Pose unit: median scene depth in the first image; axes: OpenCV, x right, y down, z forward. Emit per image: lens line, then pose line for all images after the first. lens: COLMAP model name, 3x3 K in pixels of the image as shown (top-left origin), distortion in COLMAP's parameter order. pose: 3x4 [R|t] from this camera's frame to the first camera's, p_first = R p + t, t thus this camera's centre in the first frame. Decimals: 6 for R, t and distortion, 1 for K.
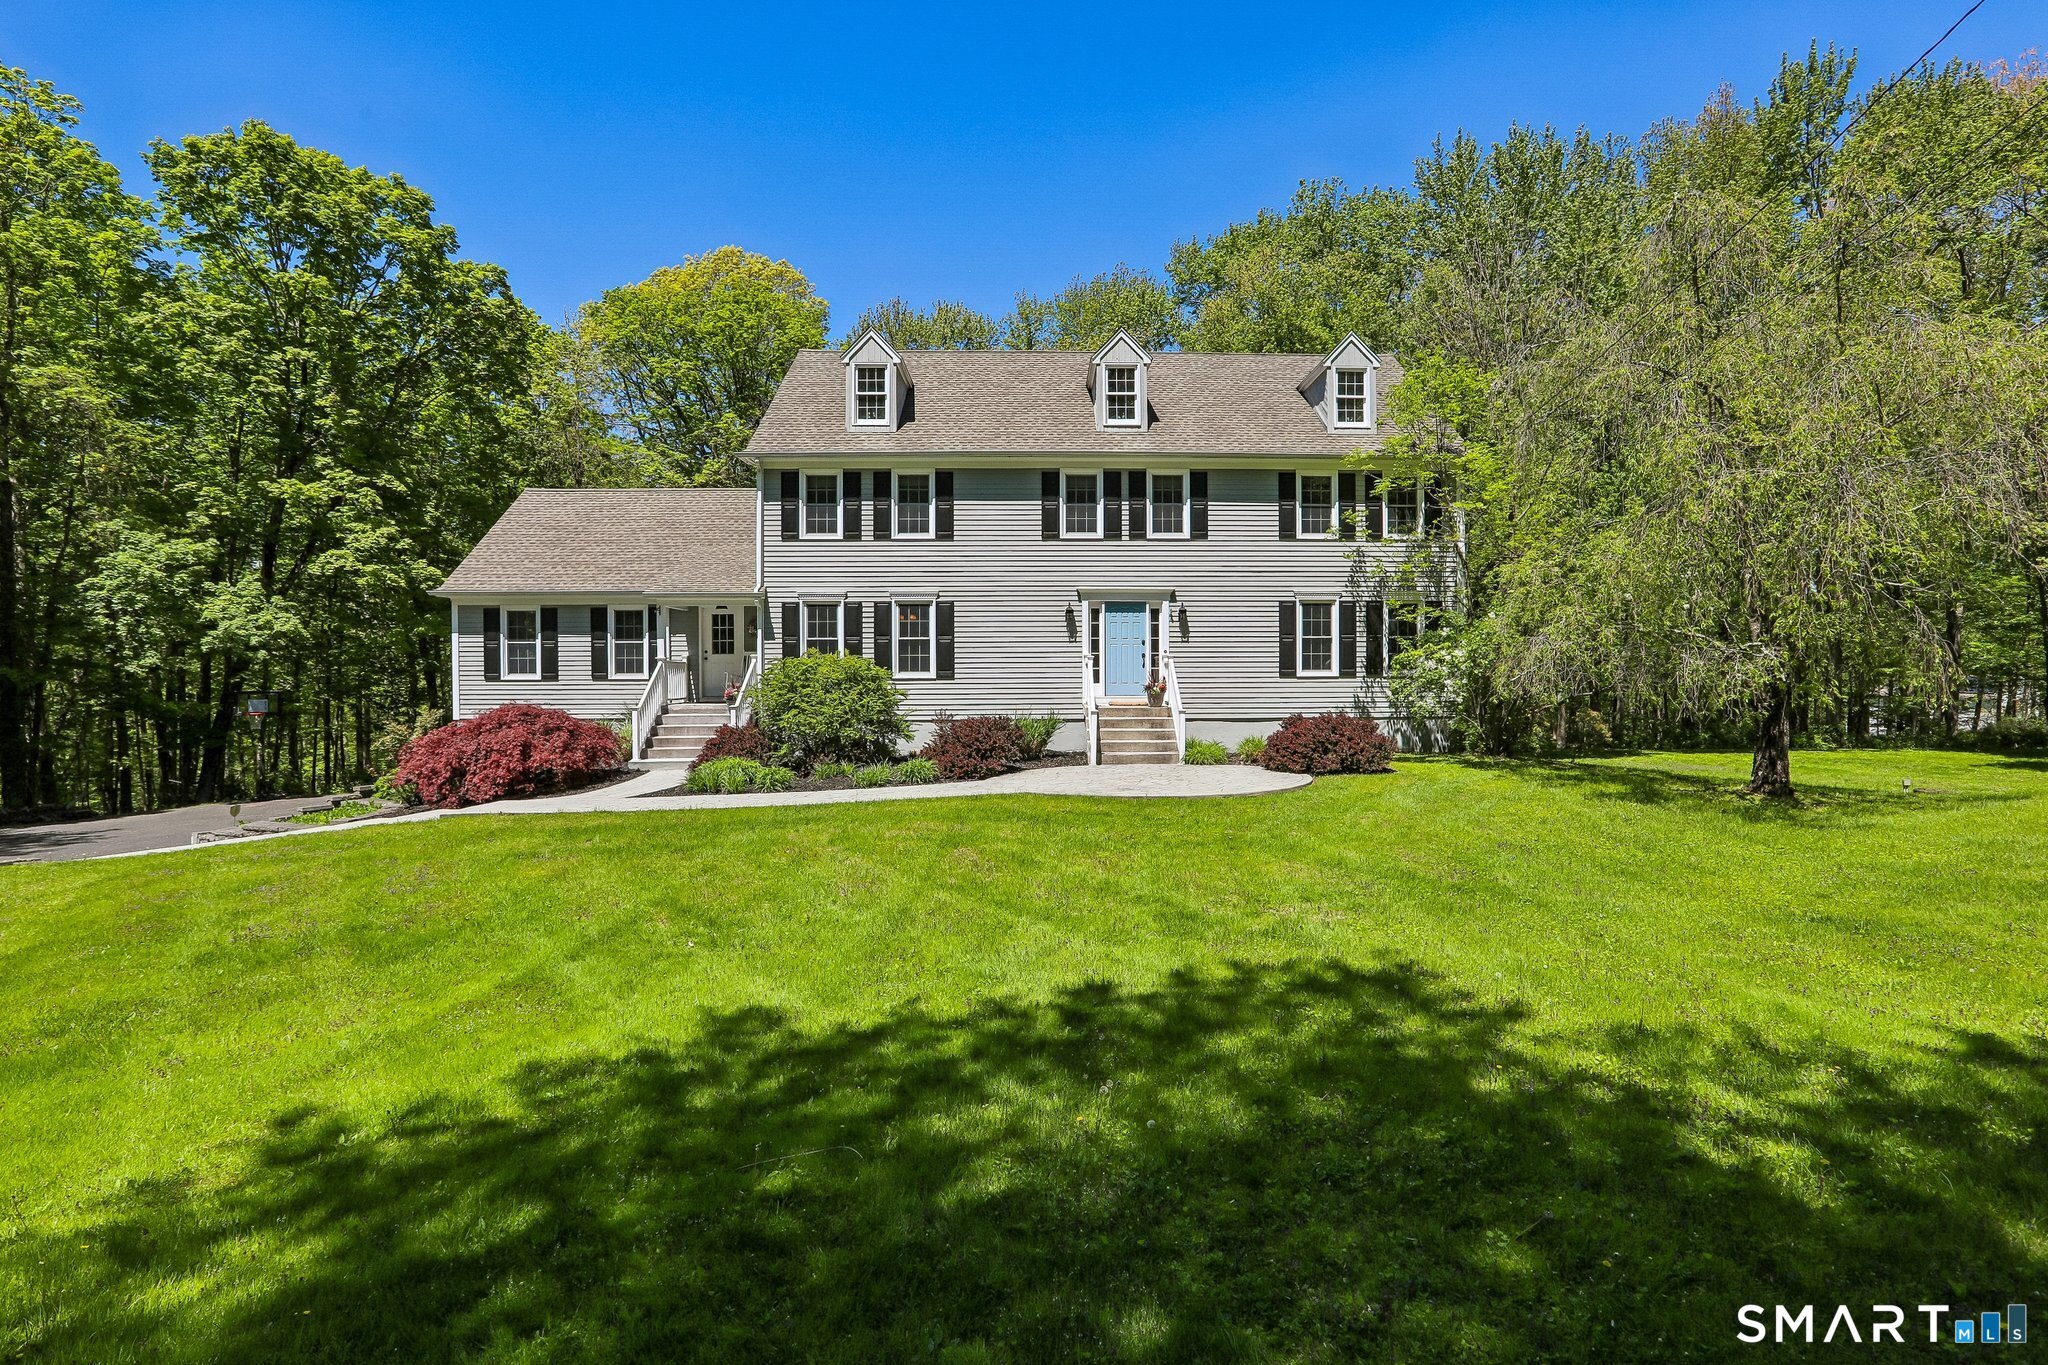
lens RADIAL K [[831.7, 0, 1023.4], [0, 831.7, 686.7], [0, 0, 1]] dist [-0.003953, -0.000053]
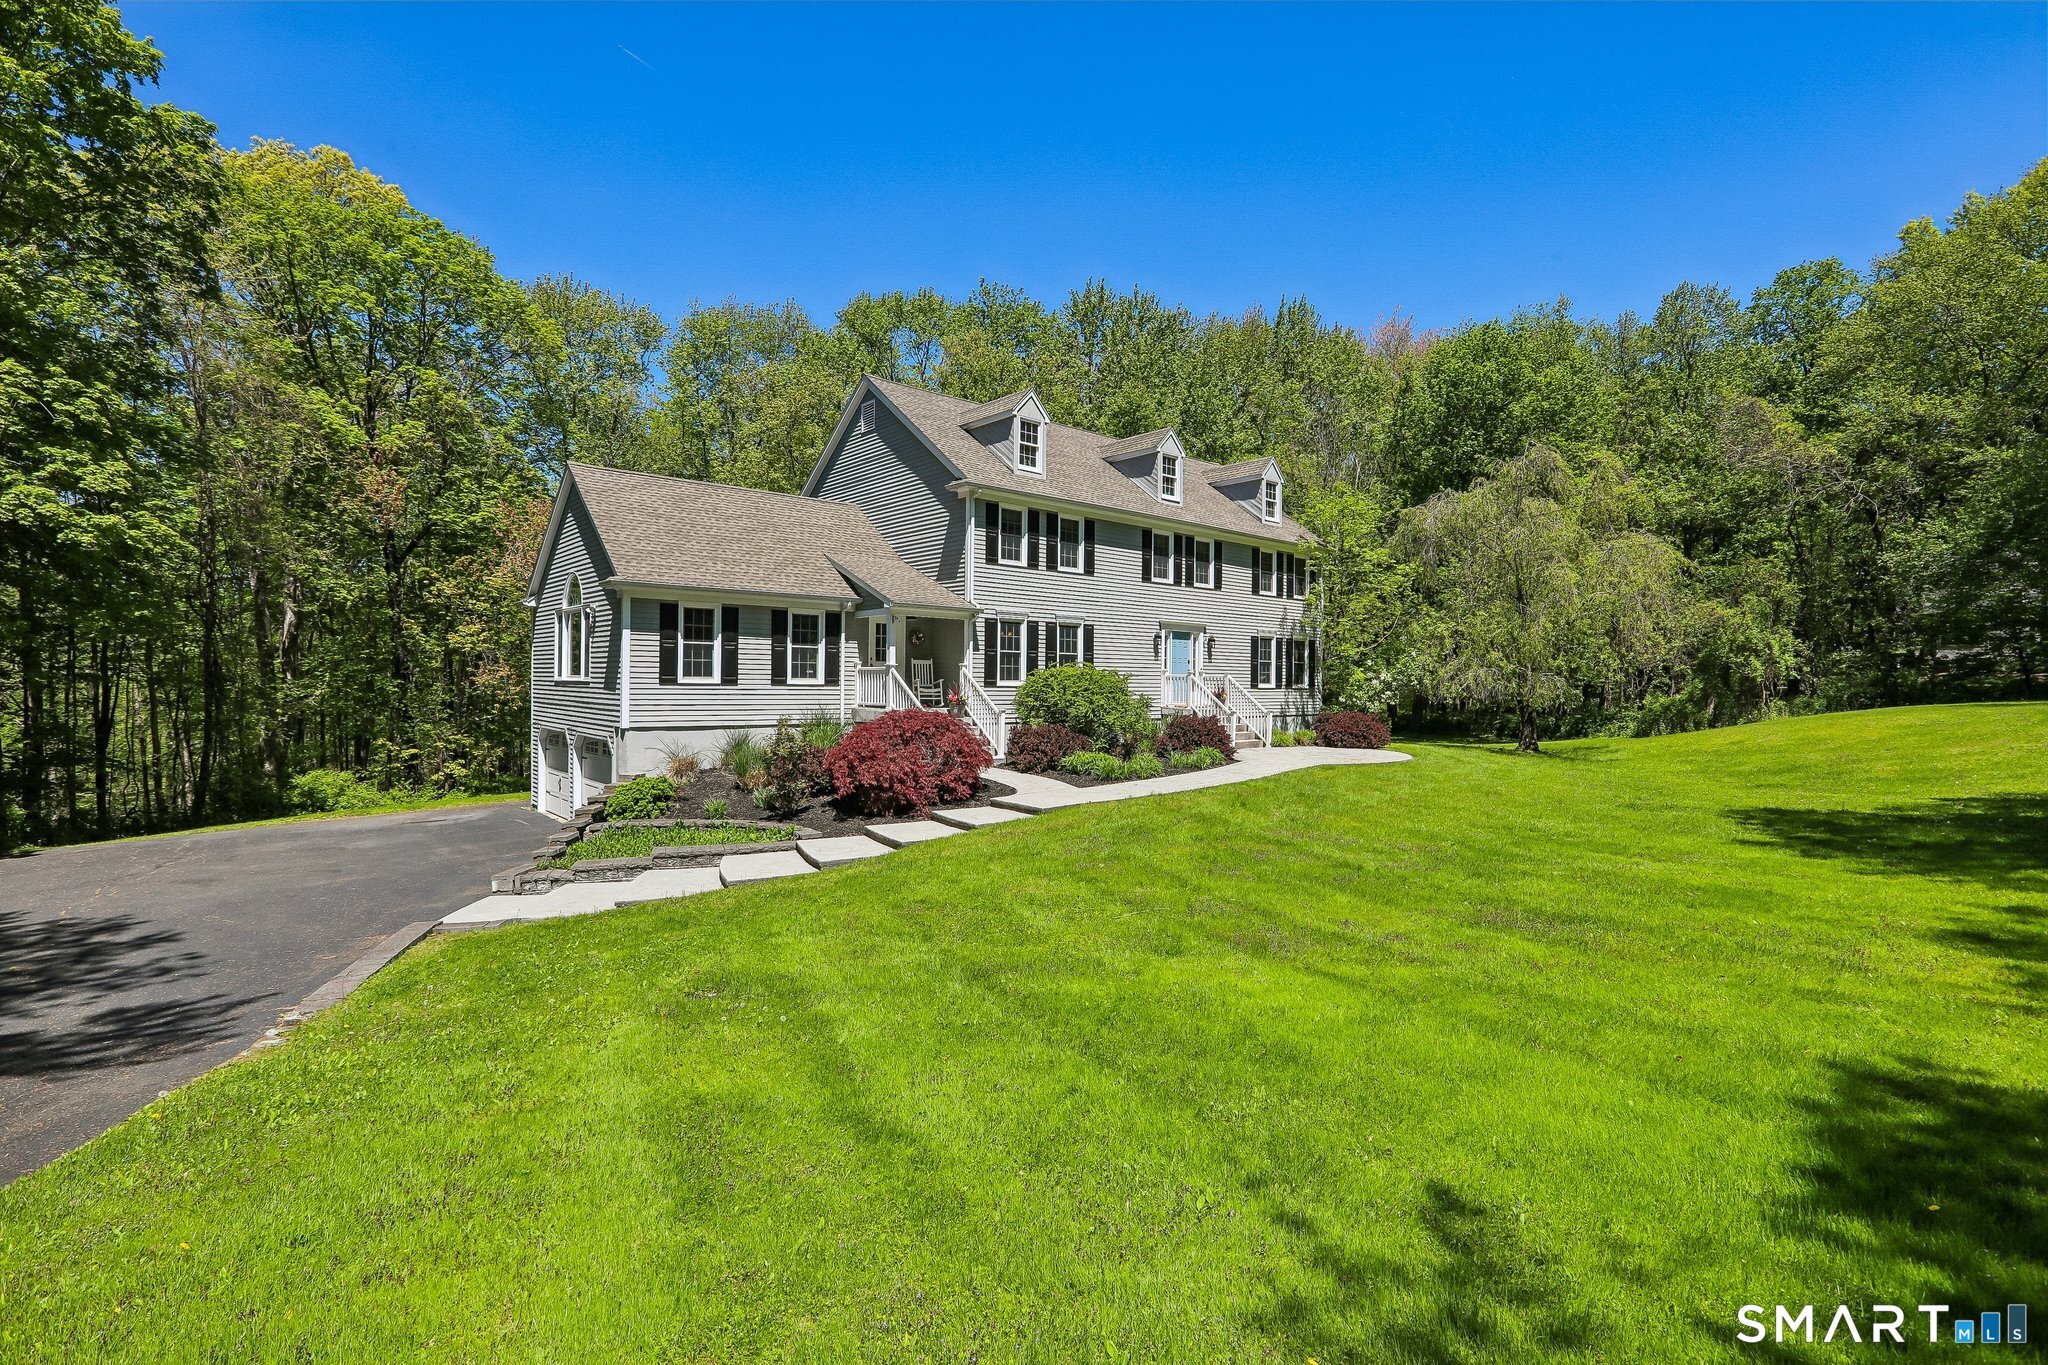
lens RADIAL K [[951.7, 0, 1023.3], [0, 951.7, 664.0], [0, 0, 1]] dist [-0.016604, 0.000923]
pose [[0.777247, 0.024536, 0.628717, -1.034377], [-0.003067, 0.999375, -0.035210, 0.005829], [-0.629188, 0.025438, 0.776837, -0.034758]]
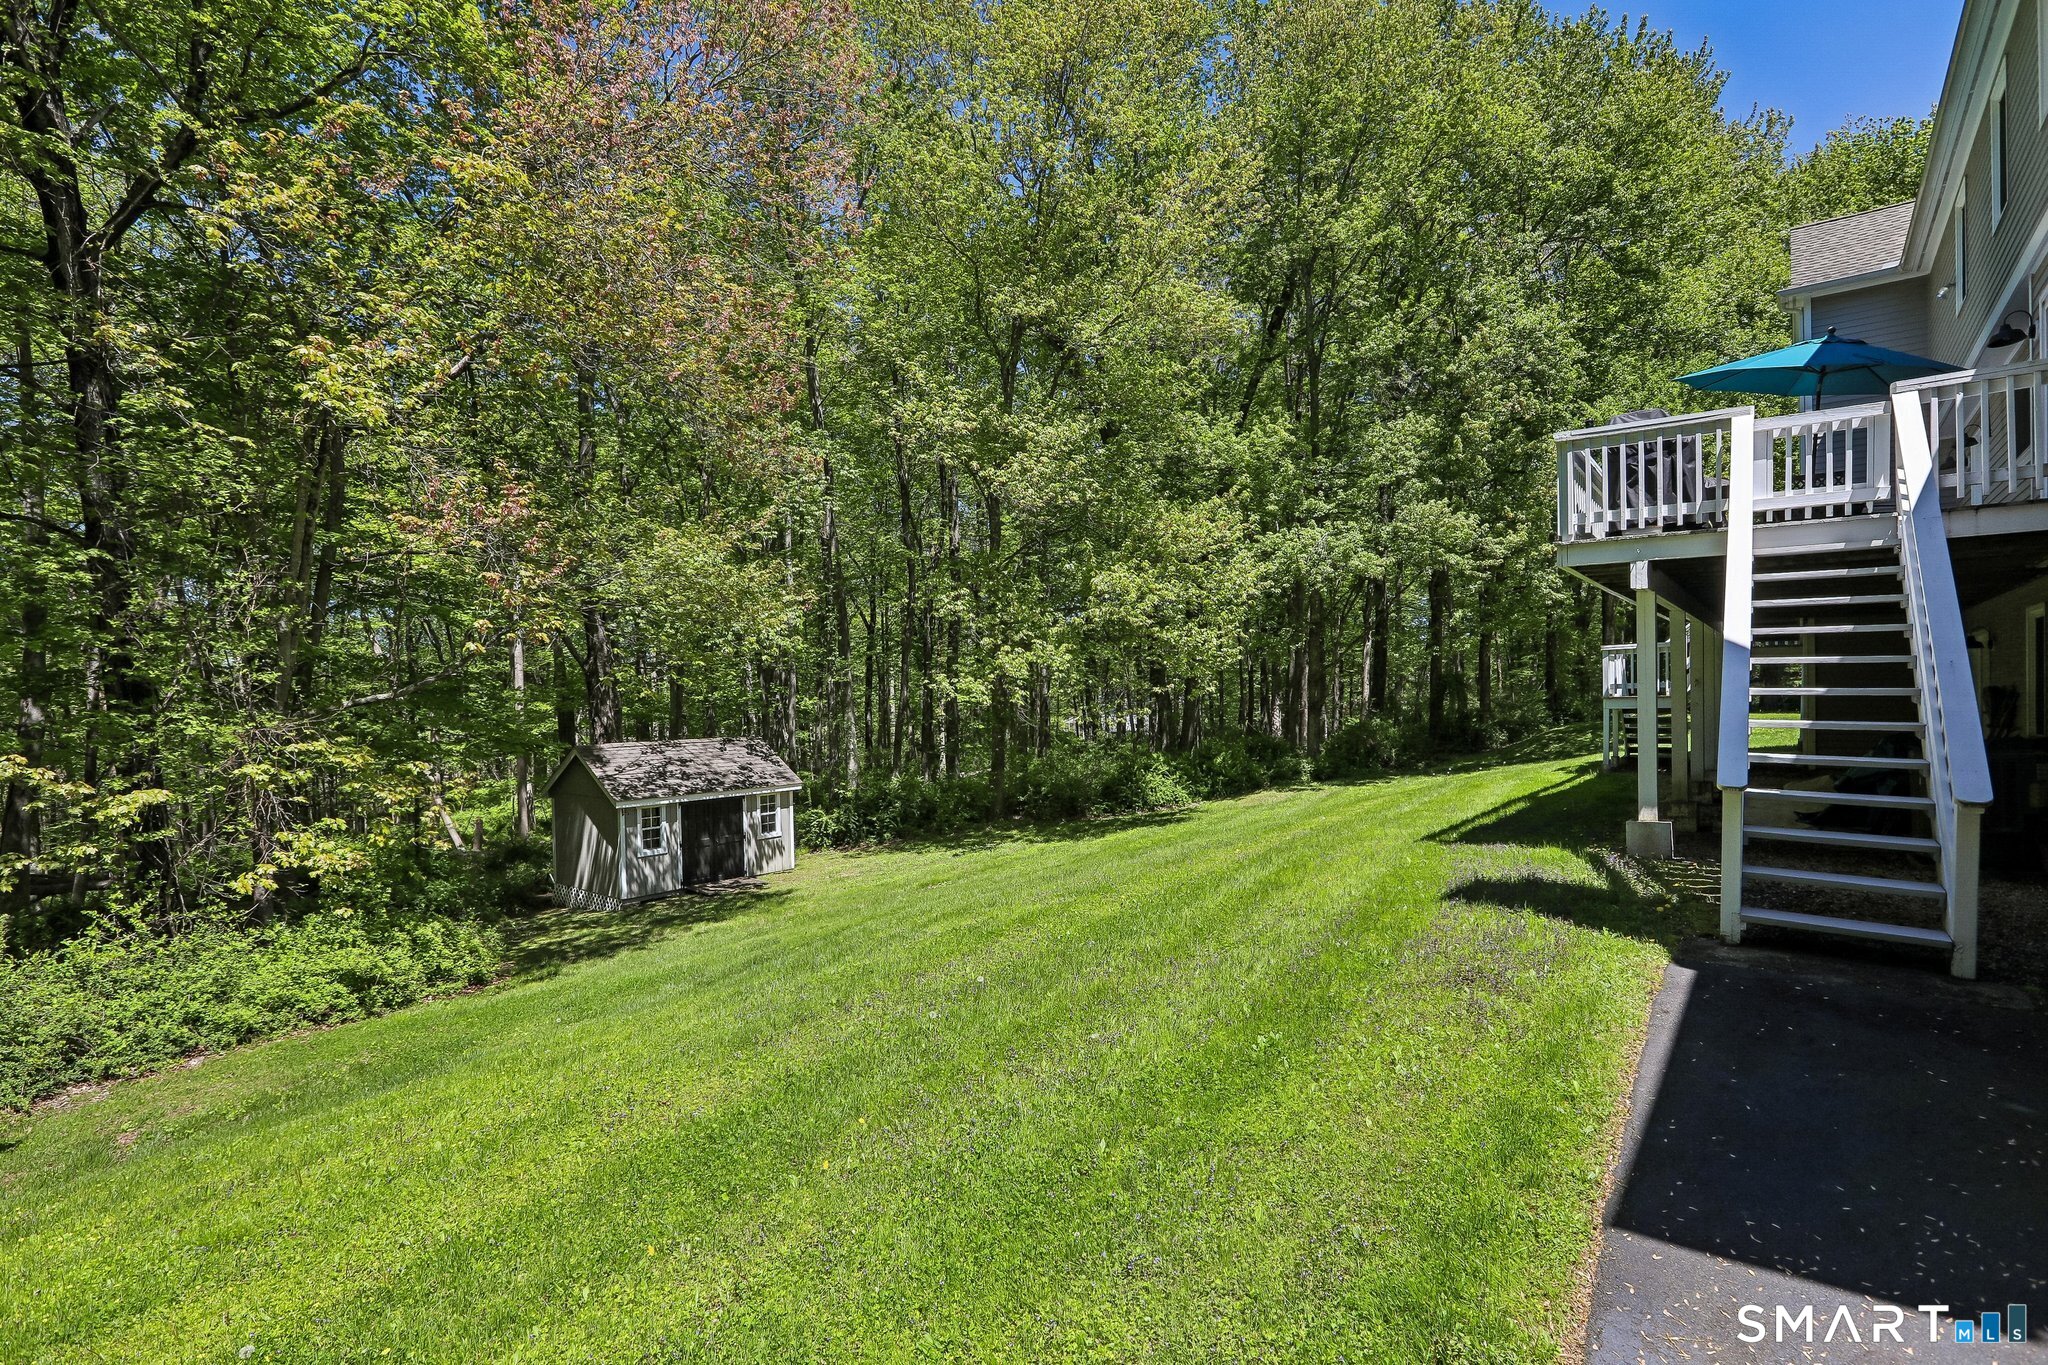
lens RADIAL K [[961.4, 0, 1032.4], [0, 961.4, 702.4], [0, 0, 1]] dist [0.003556, -0.000055]
pose [[0.634437, -0.010221, 0.772907, -0.890037], [0.024693, 0.999670, -0.007050, 0.082392], [-0.772580, 0.023558, 0.634480, 1.537404]]
